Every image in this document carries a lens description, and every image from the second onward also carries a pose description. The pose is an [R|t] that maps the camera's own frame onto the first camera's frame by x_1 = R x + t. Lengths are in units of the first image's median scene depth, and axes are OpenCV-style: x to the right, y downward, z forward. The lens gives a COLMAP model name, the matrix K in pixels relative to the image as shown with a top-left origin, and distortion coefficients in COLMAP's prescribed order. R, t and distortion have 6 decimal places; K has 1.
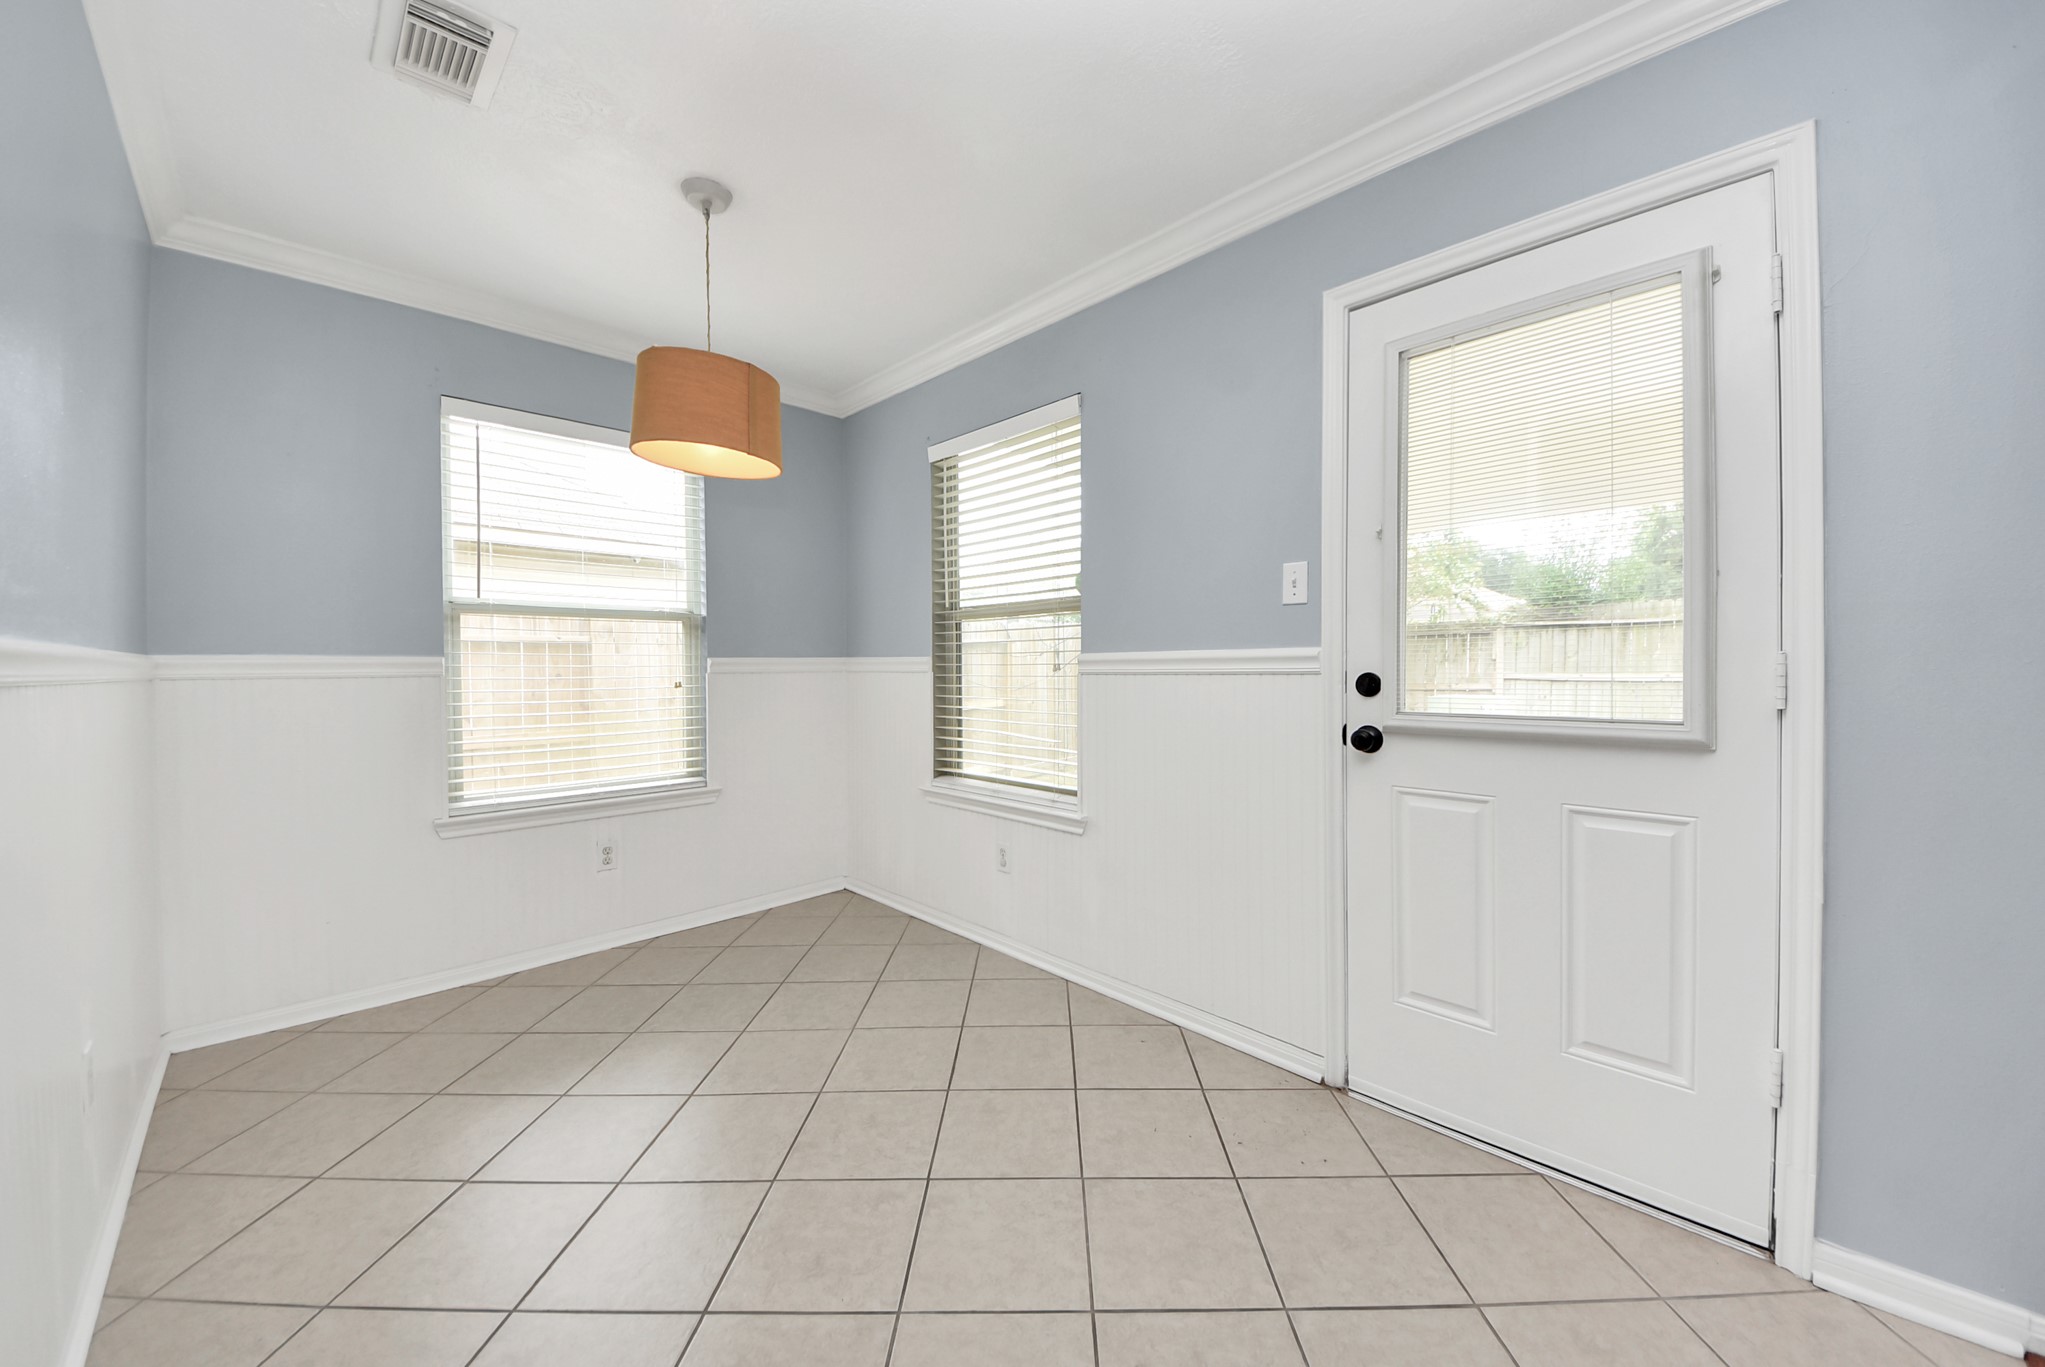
lens RADIAL K [[755.8, 0, 1038.4], [0, 755.8, 664.9], [0, 0, 1]] dist [0.010283, -0.005370]
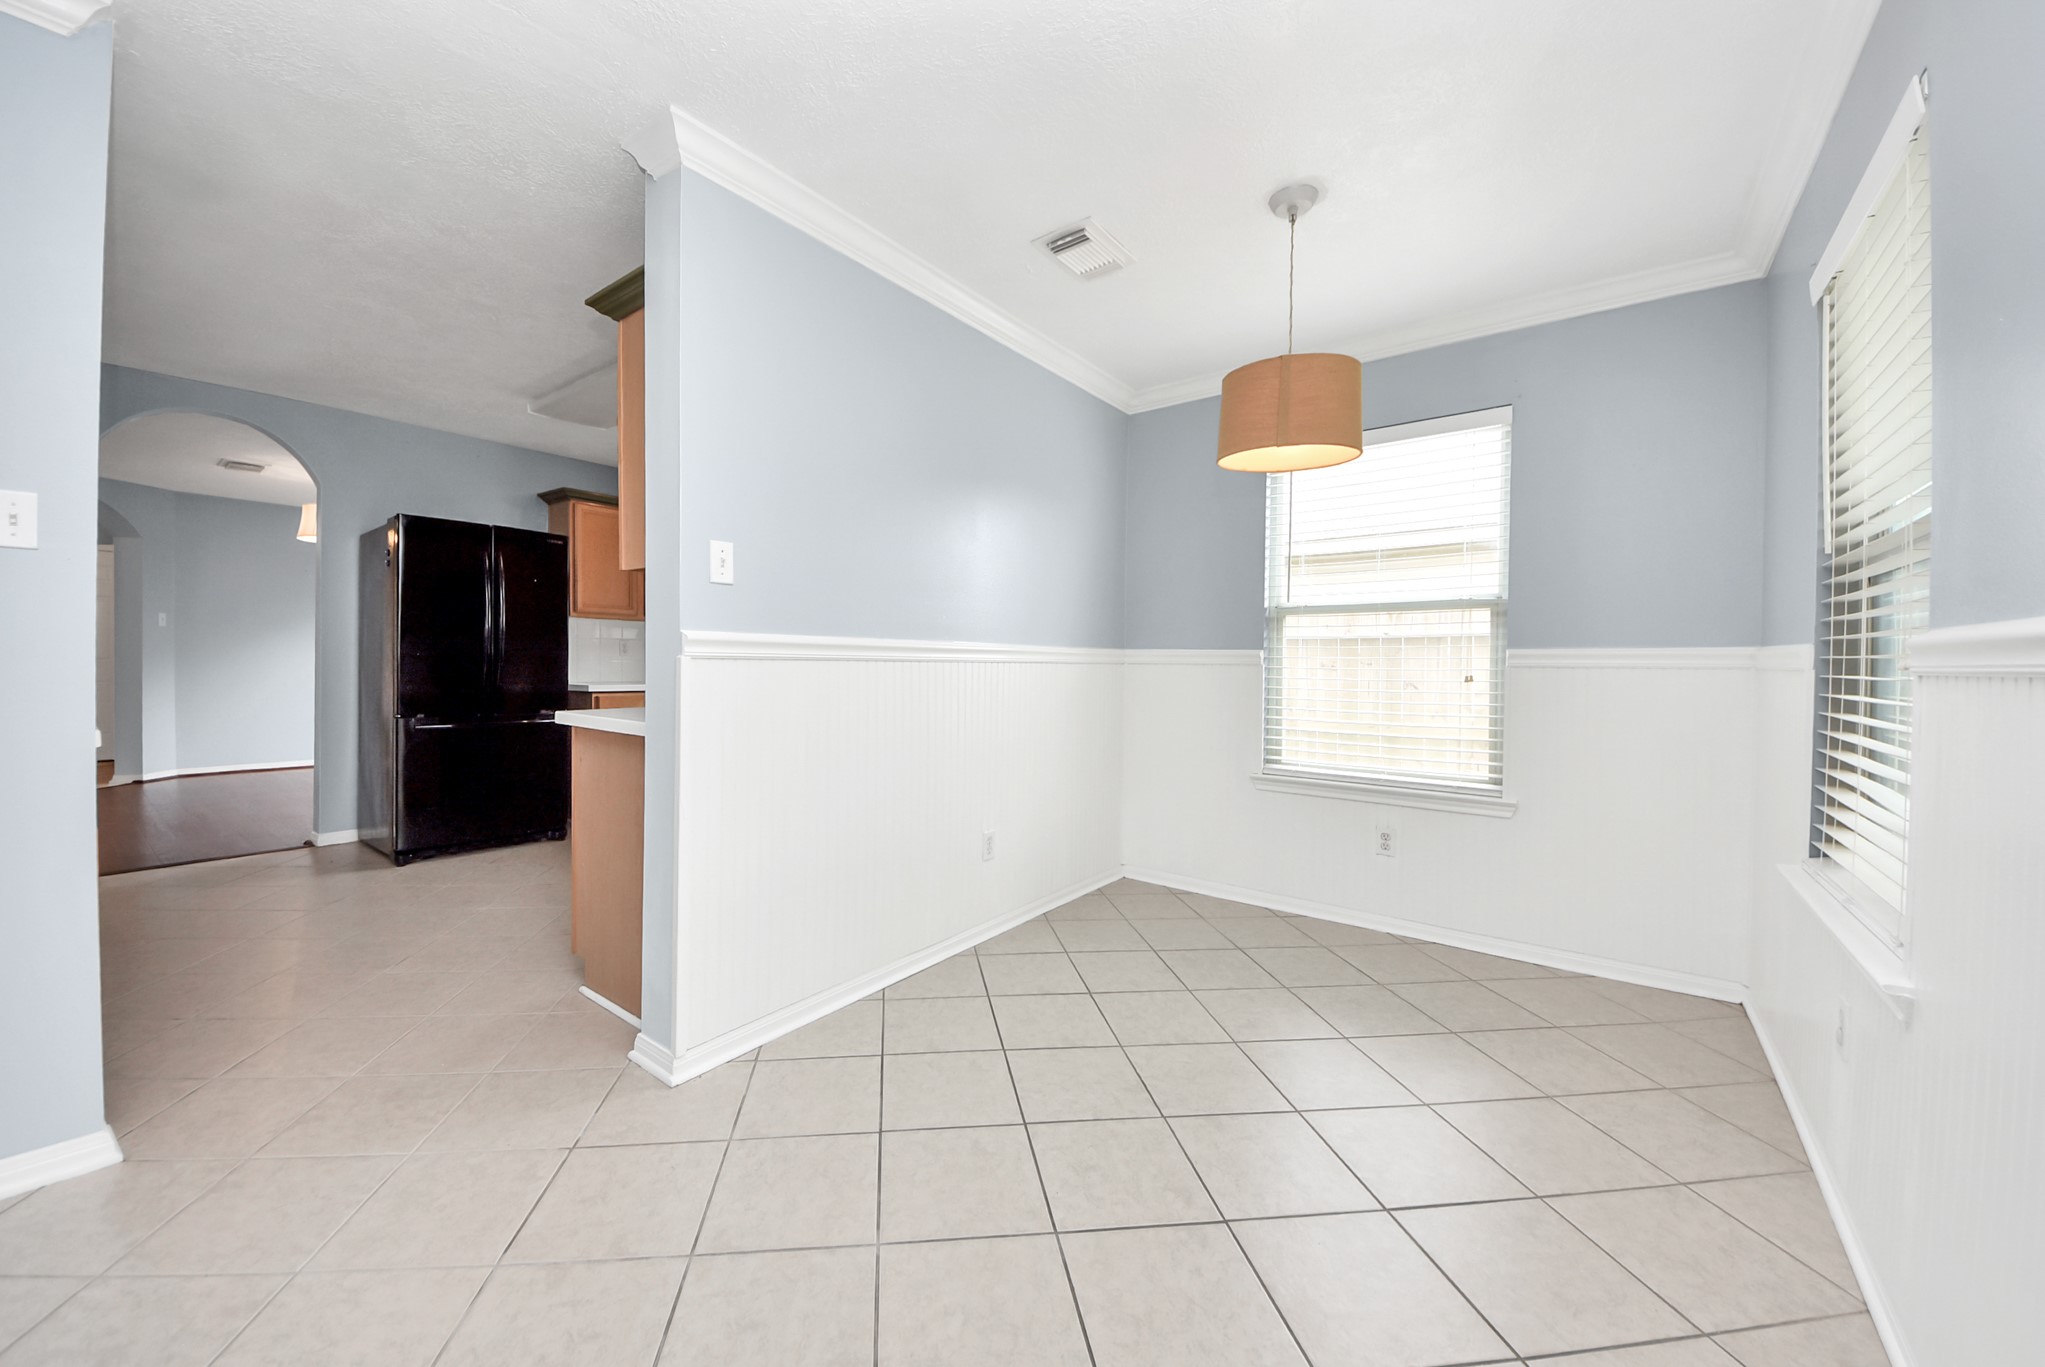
lens RADIAL K [[755.8, 0, 973.3], [0, 755.8, 665.6], [0, 0, 1]] dist [0.010283, -0.005370]
pose [[0.089440, 0.012965, -0.995908, 0.415342], [-0.005228, 0.999908, 0.012547, 0.001836], [0.995978, 0.004084, 0.089500, 0.356662]]
